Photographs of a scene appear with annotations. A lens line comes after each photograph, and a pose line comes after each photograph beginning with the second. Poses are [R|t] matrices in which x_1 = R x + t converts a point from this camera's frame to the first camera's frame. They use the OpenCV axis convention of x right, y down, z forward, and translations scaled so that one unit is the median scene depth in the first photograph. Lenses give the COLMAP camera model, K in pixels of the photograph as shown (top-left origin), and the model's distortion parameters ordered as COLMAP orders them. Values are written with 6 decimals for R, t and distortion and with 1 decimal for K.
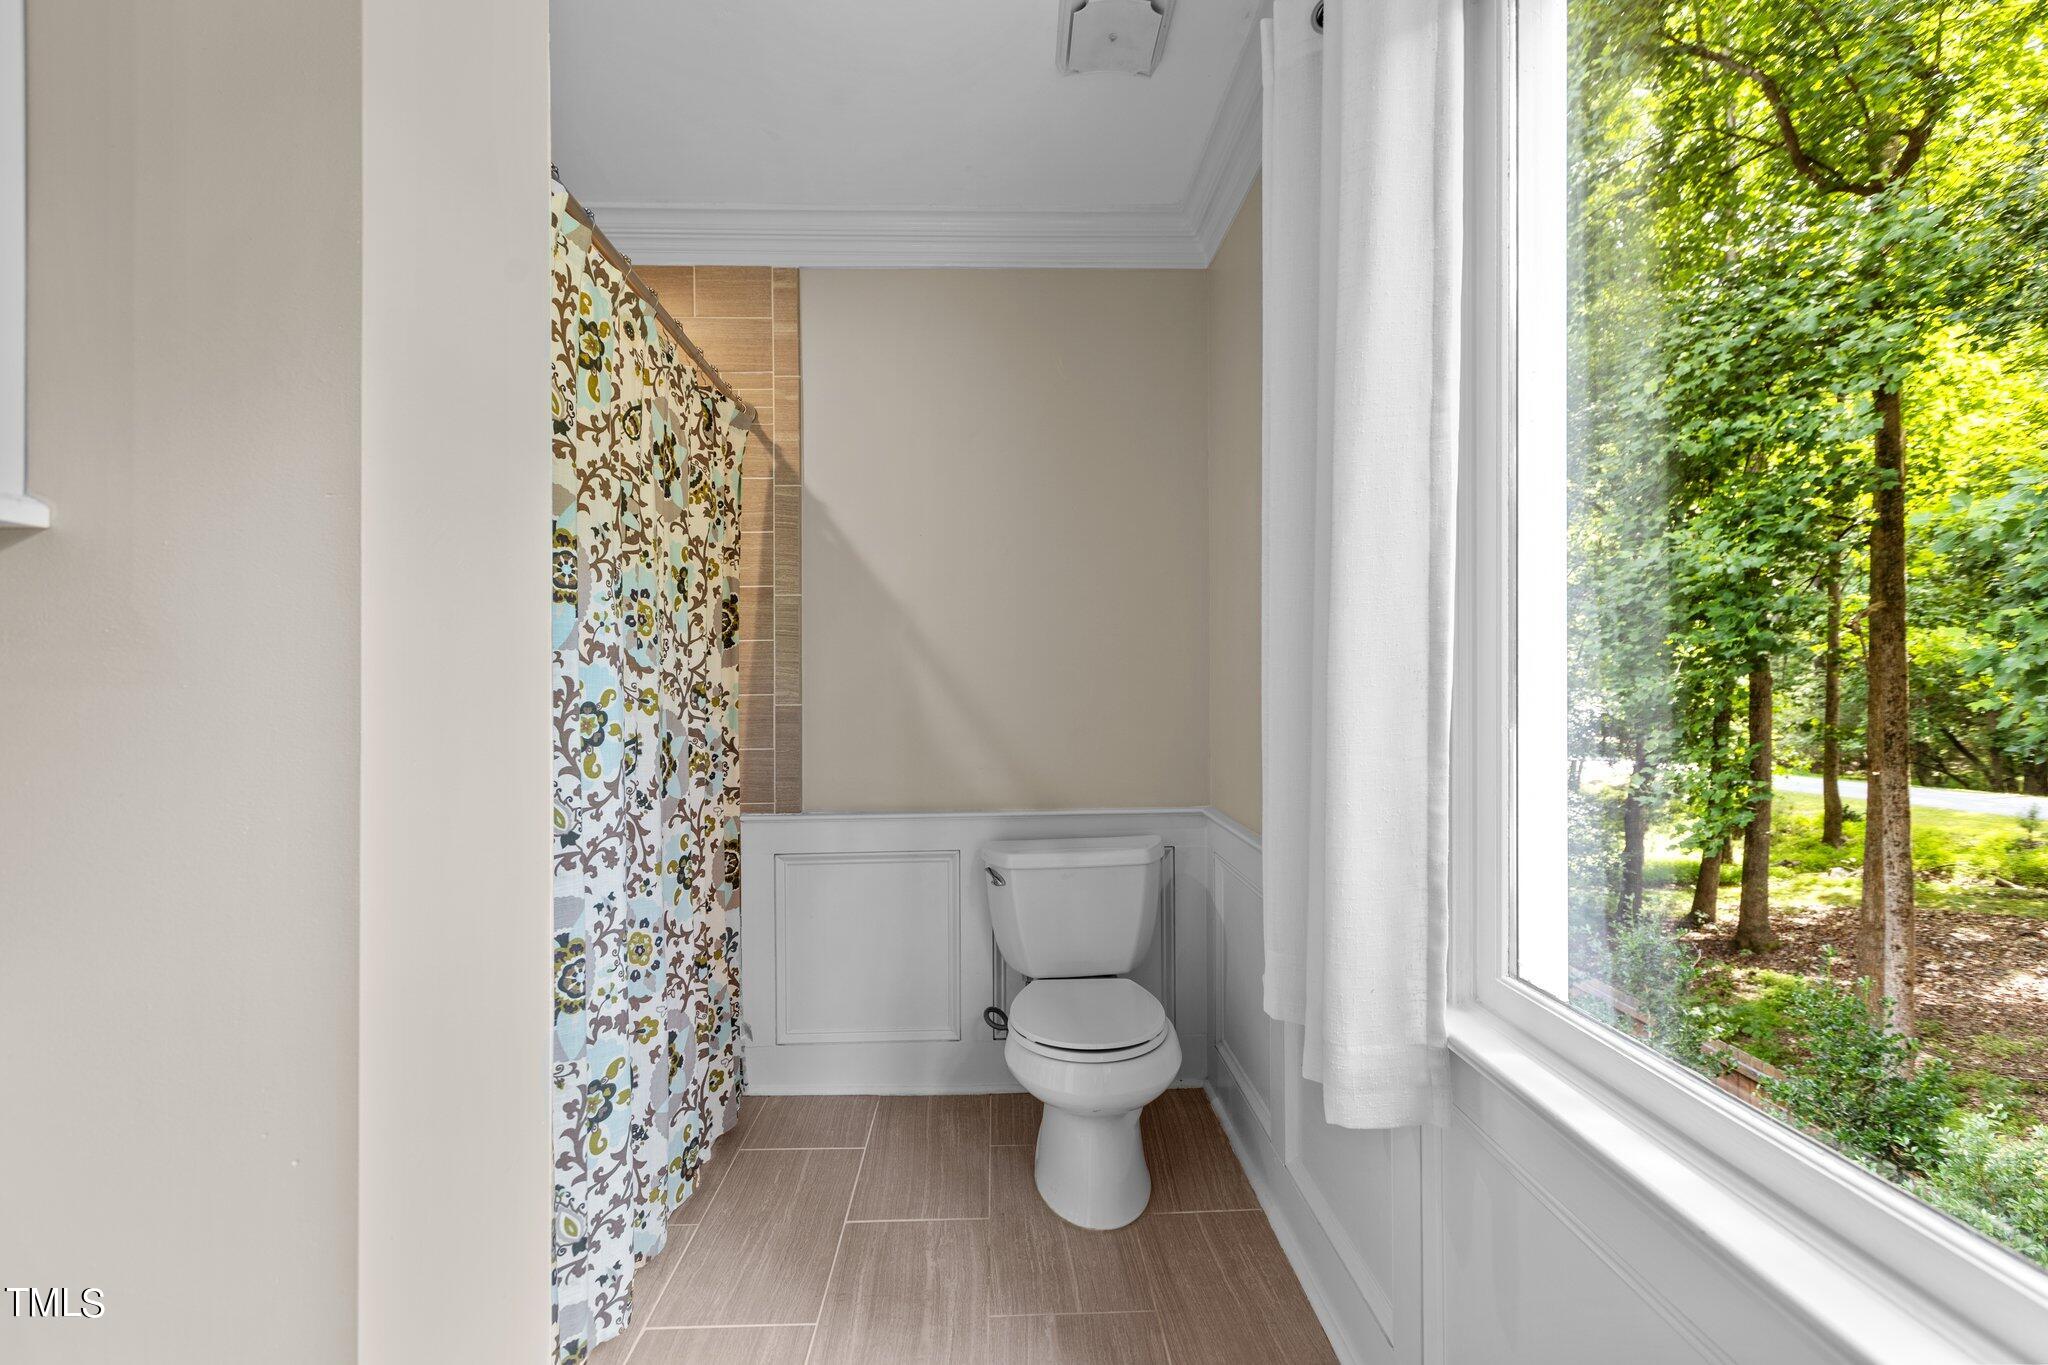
lens RADIAL K [[936.1, 0, 1020.2], [0, 936.1, 681.2], [0, 0, 1]] dist [0.005443, -0.000384]
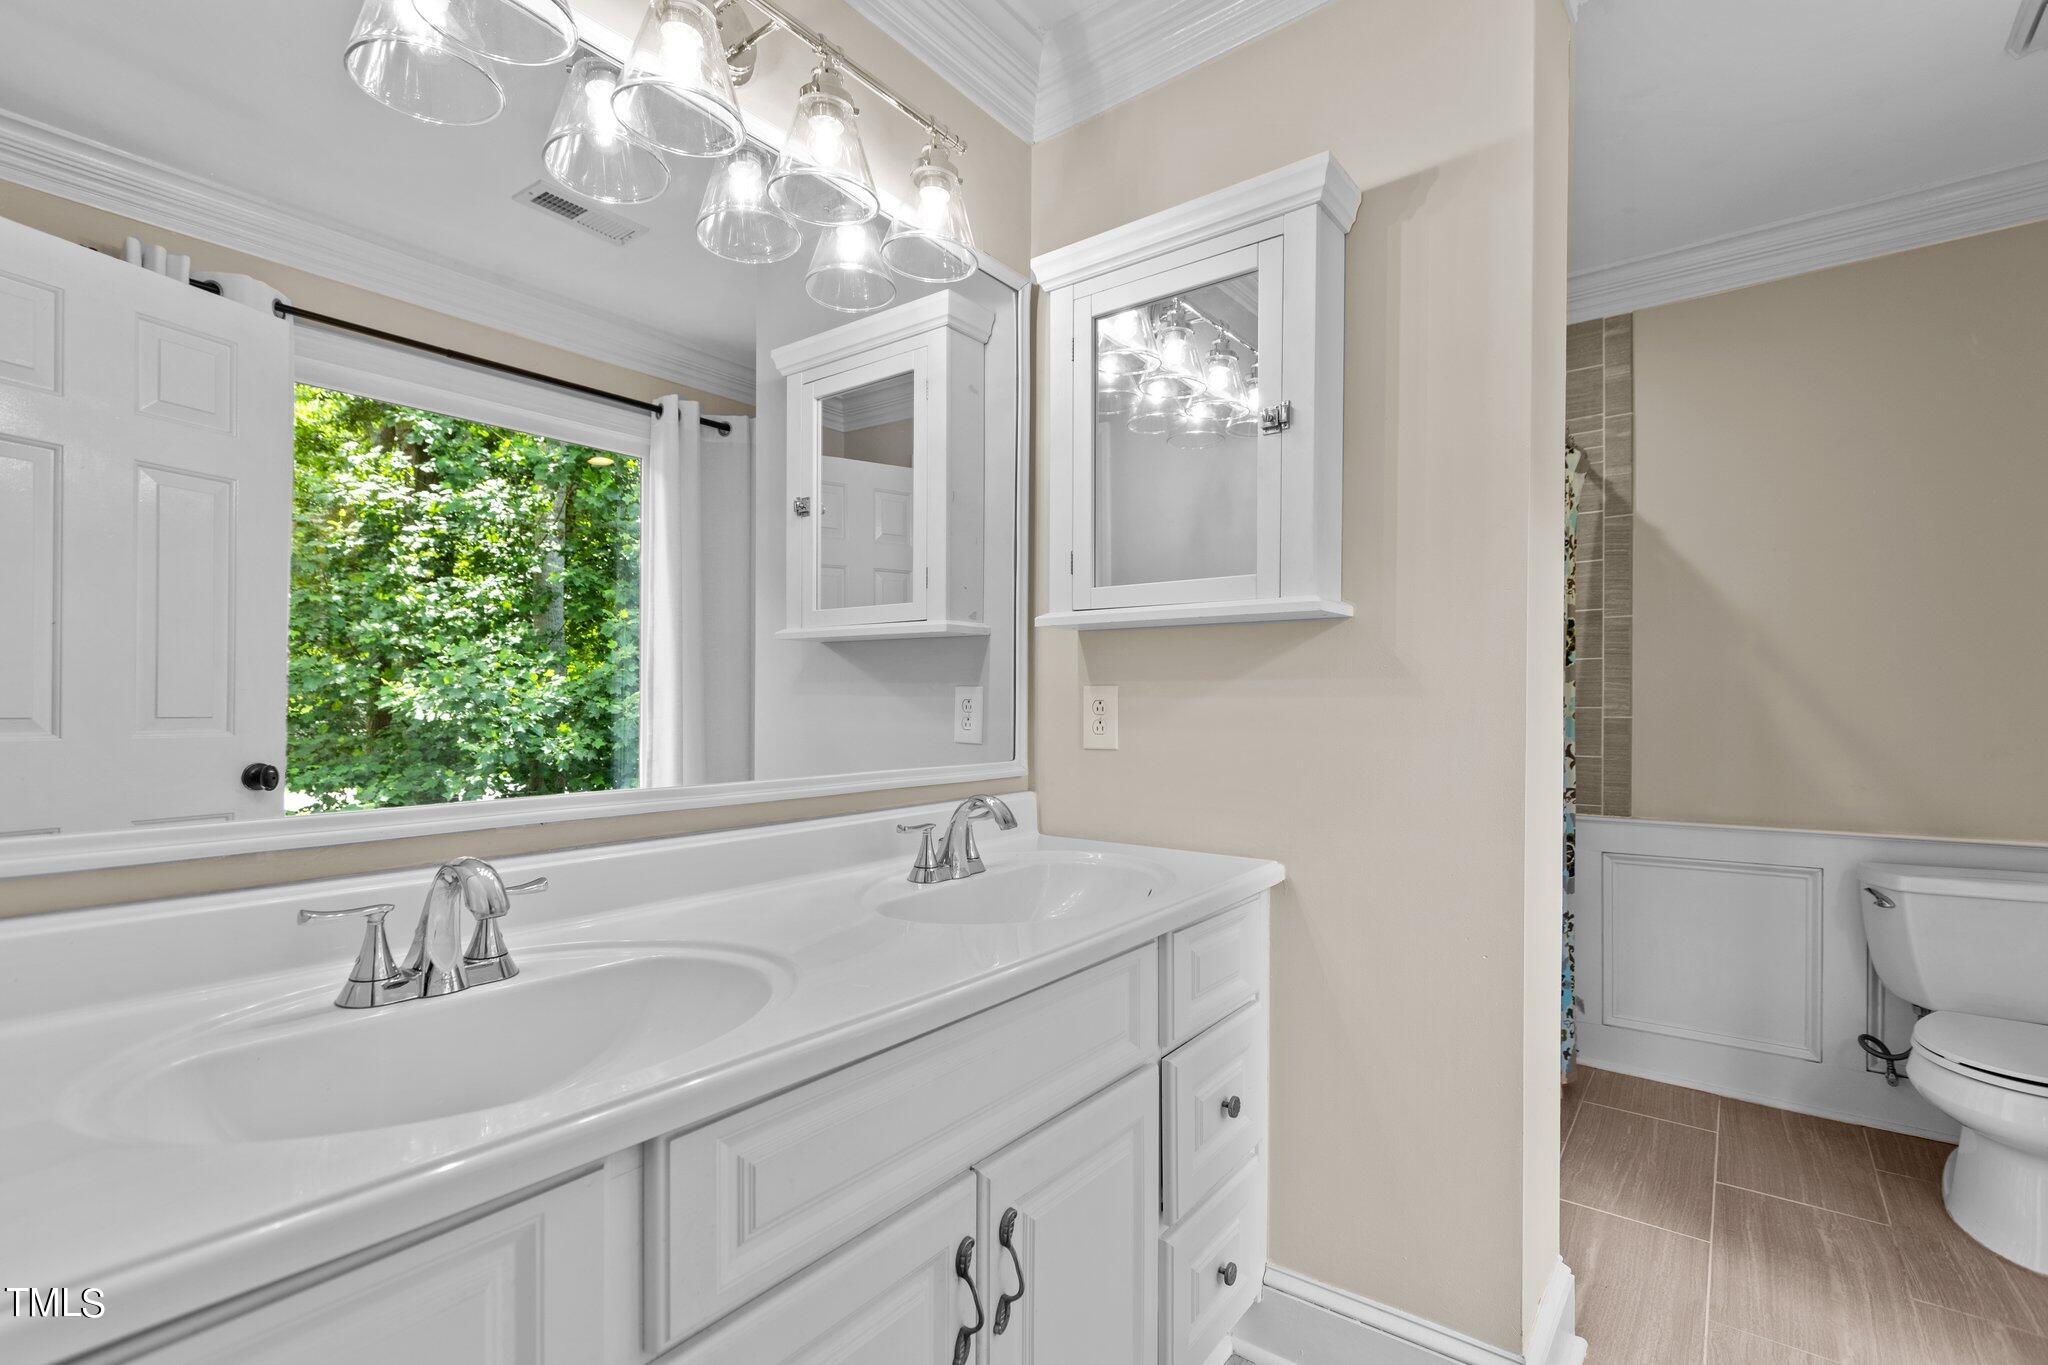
lens RADIAL K [[936.1, 0, 1030.6], [0, 936.1, 704.0], [0, 0, 1]] dist [0.005443, -0.000384]
pose [[0.776459, 0.008116, -0.630116, -0.091671], [-0.002968, 0.999953, 0.009222, 0.002026], [0.630161, -0.005291, 0.776446, -0.287443]]
